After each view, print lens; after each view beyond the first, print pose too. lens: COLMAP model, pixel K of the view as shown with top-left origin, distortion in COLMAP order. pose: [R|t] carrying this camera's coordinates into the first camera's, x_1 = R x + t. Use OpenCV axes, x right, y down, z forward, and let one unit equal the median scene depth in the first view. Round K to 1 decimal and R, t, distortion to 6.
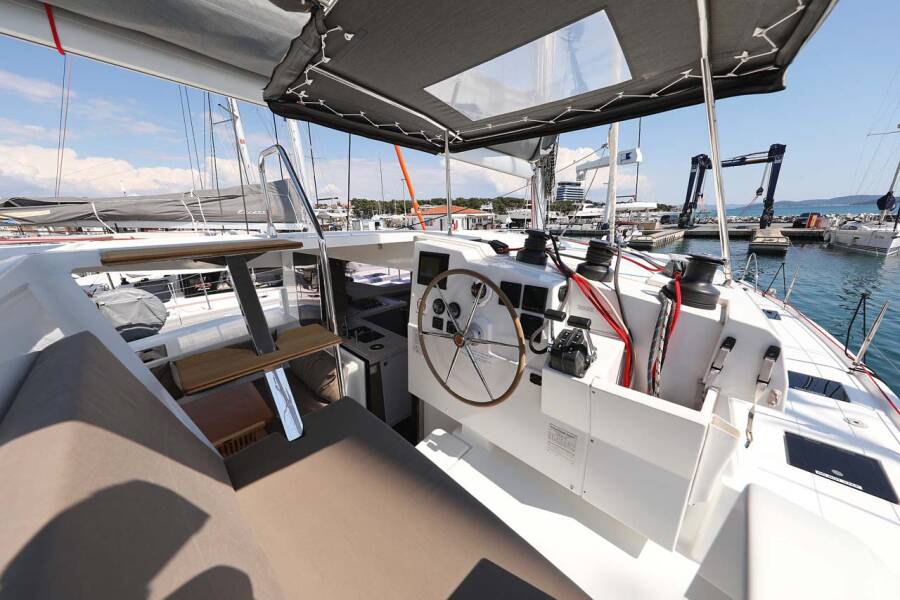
lens RADIAL K [[308.5, 0, 450.0], [0, 308.5, 300.0], [0, 0, 1]] dist [0.000743, 0.000109]
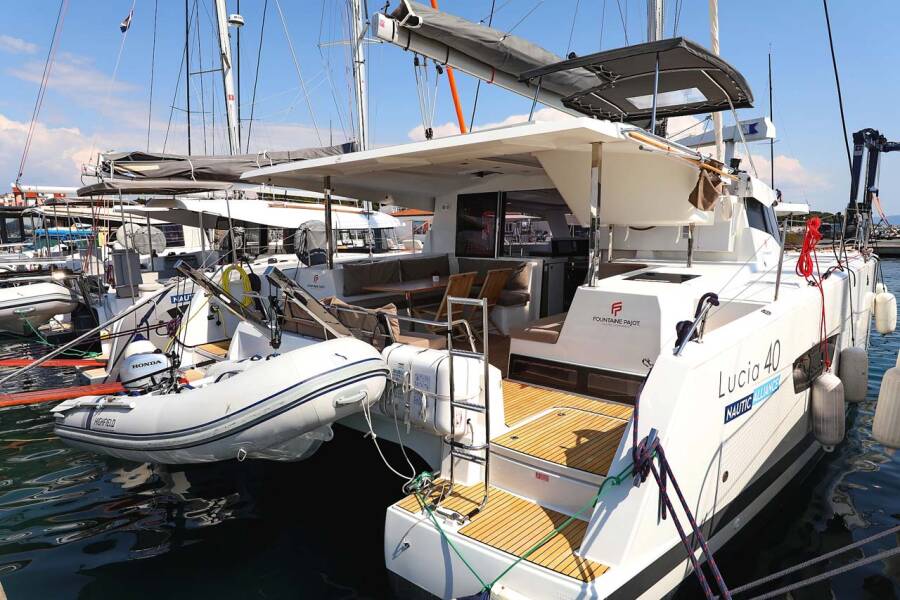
lens RADIAL K [[615.5, 0, 450.0], [0, 615.5, 300.0], [0, 0, 1]] dist [0.002636, 0.000527]
pose [[0.999353, 0.014440, 0.032951, -0.072135], [-0.009203, 0.988047, -0.153876, 0.073974], [-0.034779, 0.153473, 0.987541, -0.156935]]
